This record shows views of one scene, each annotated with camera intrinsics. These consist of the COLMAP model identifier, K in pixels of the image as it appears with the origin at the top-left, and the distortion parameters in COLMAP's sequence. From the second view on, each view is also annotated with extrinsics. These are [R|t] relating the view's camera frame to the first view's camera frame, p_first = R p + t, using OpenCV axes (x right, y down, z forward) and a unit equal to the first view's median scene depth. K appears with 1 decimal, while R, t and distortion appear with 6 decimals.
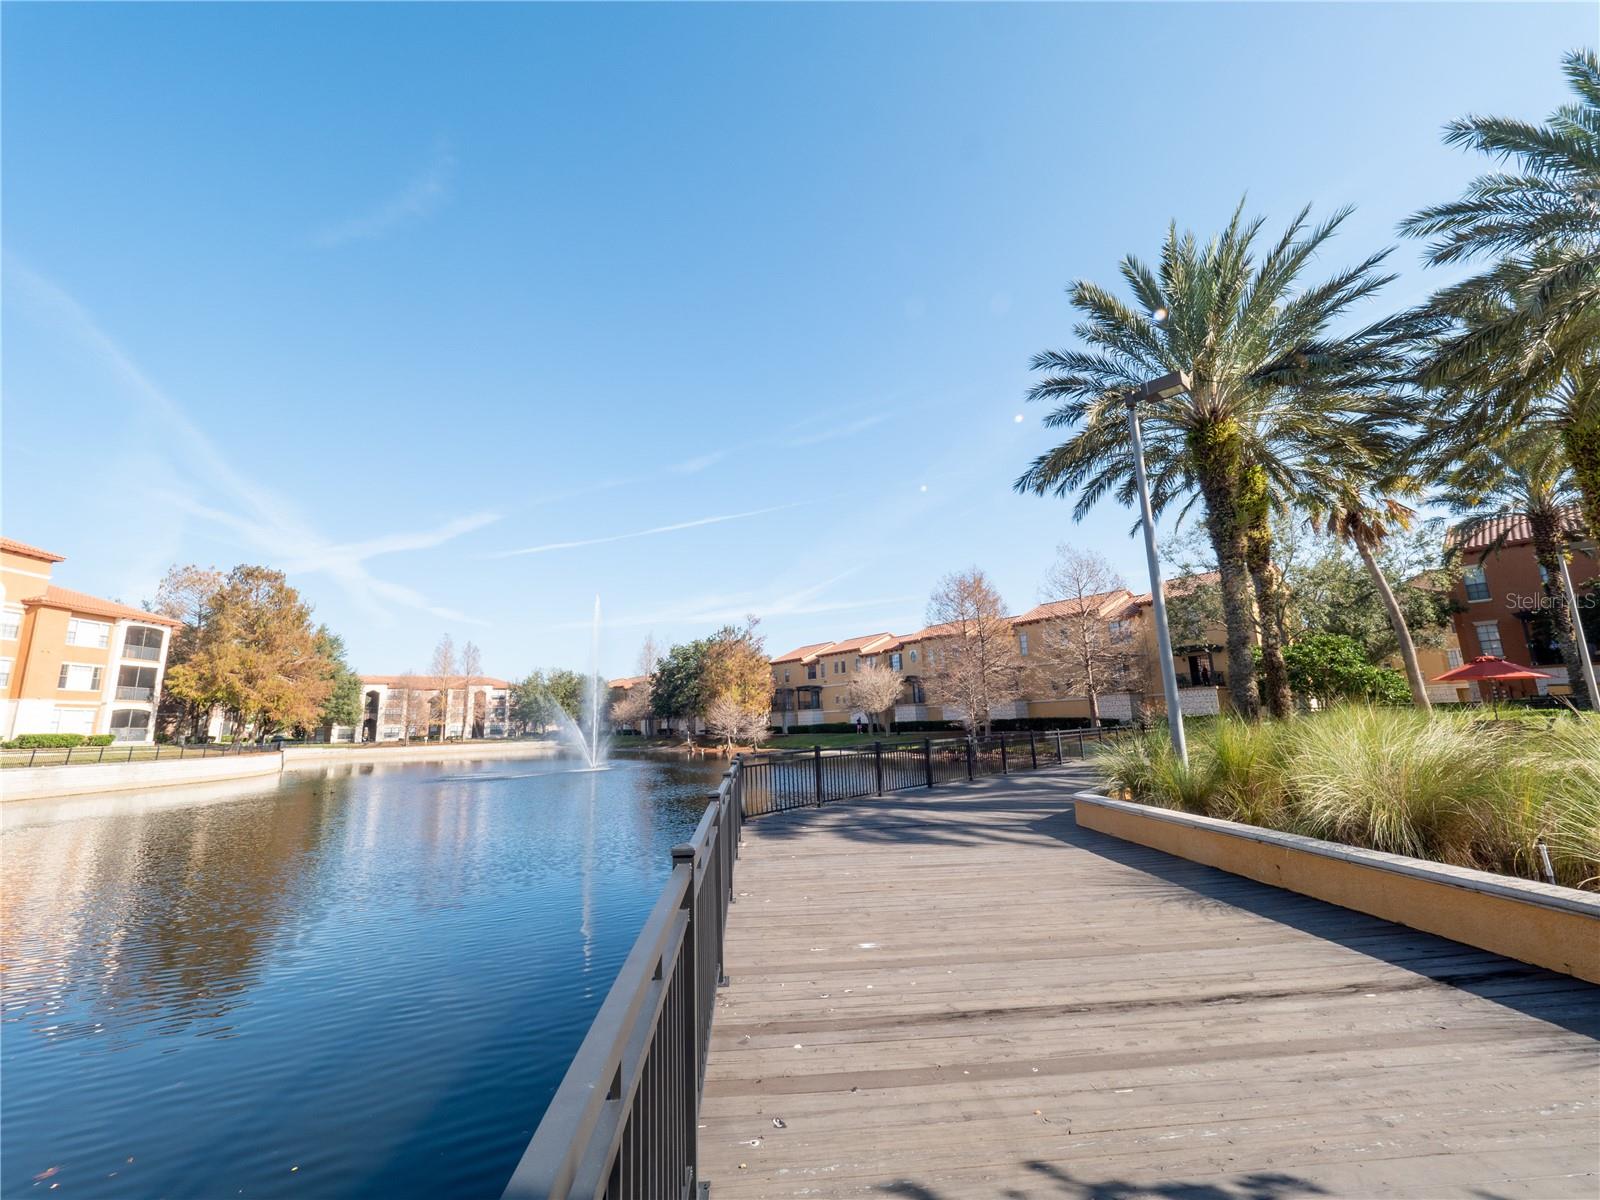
lens RADIAL K [[680.9, 0, 790.6], [0, 680.9, 589.3], [0, 0, 1]] dist [-0.001084, -0.000559]
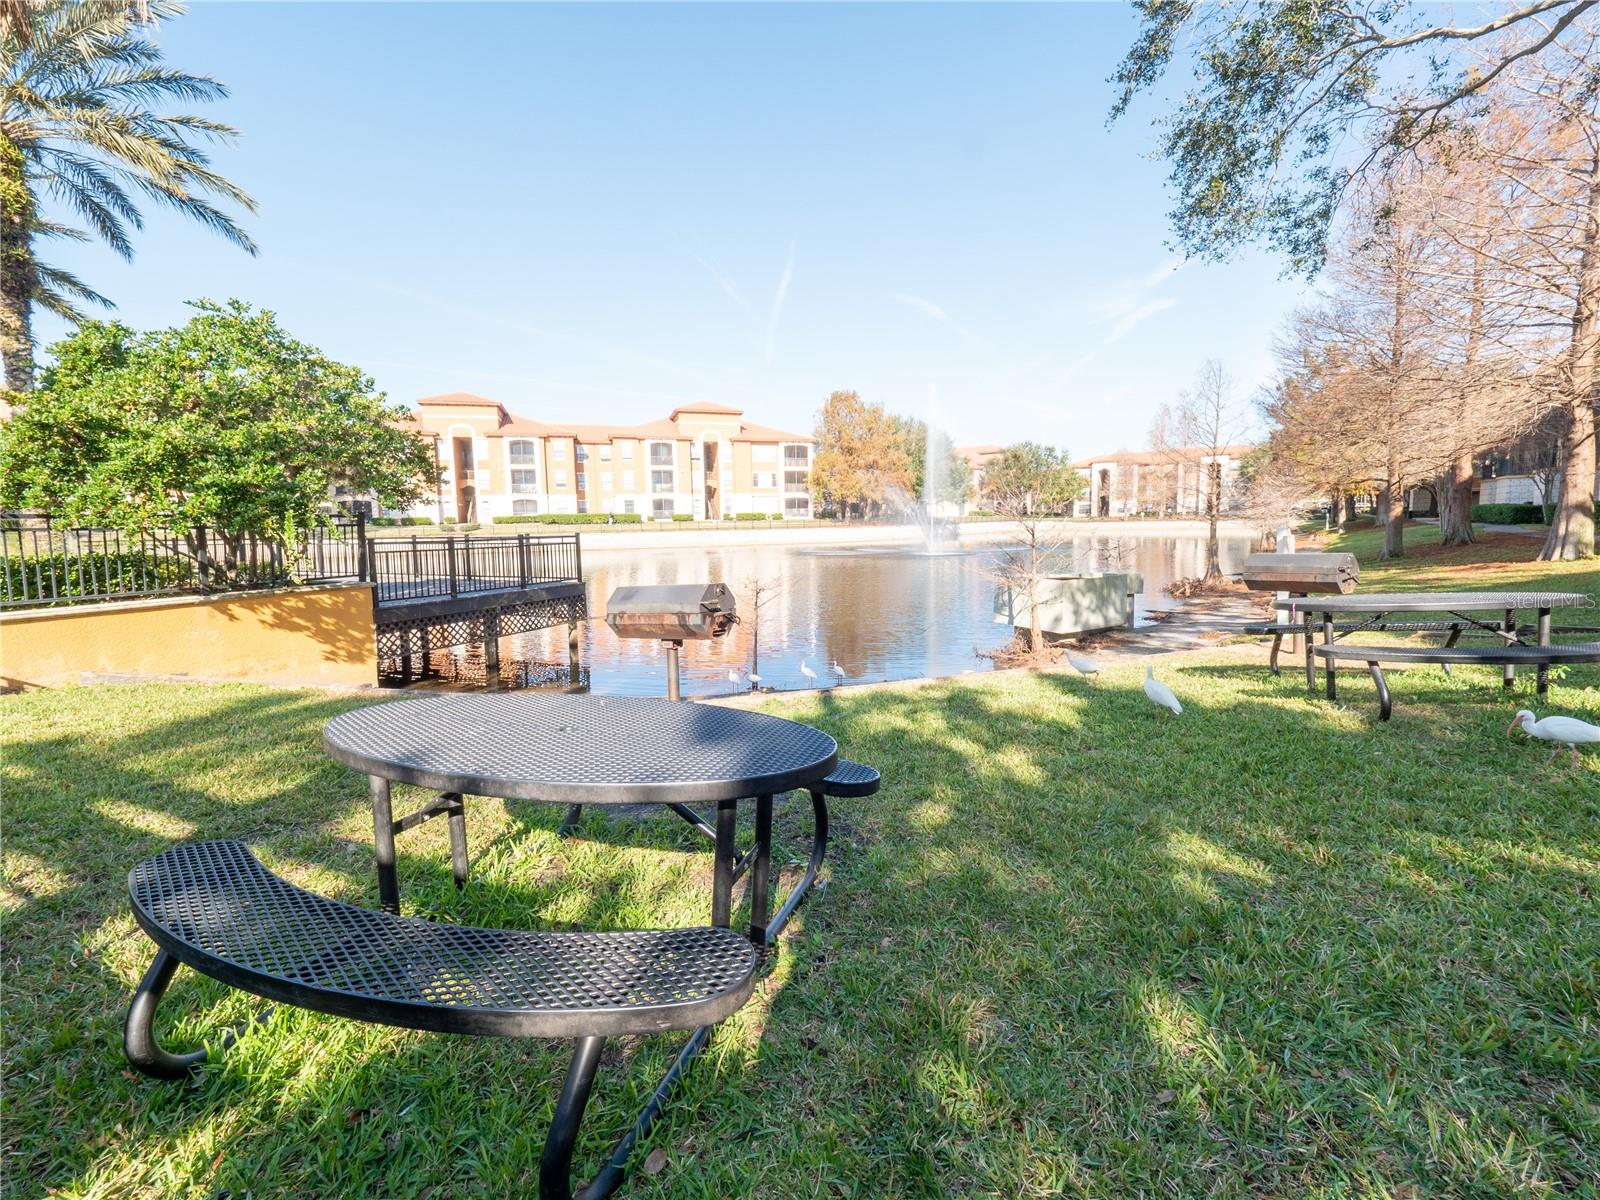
lens RADIAL K [[680.9, 0, 790.6], [0, 680.9, 589.3], [0, 0, 1]] dist [-0.001084, -0.000559]
pose [[0.252439, 0.131617, -0.958620, 0.582762], [0.196707, 0.963038, 0.184023, 0.084746], [0.947407, -0.235022, 0.217219, 0.571477]]
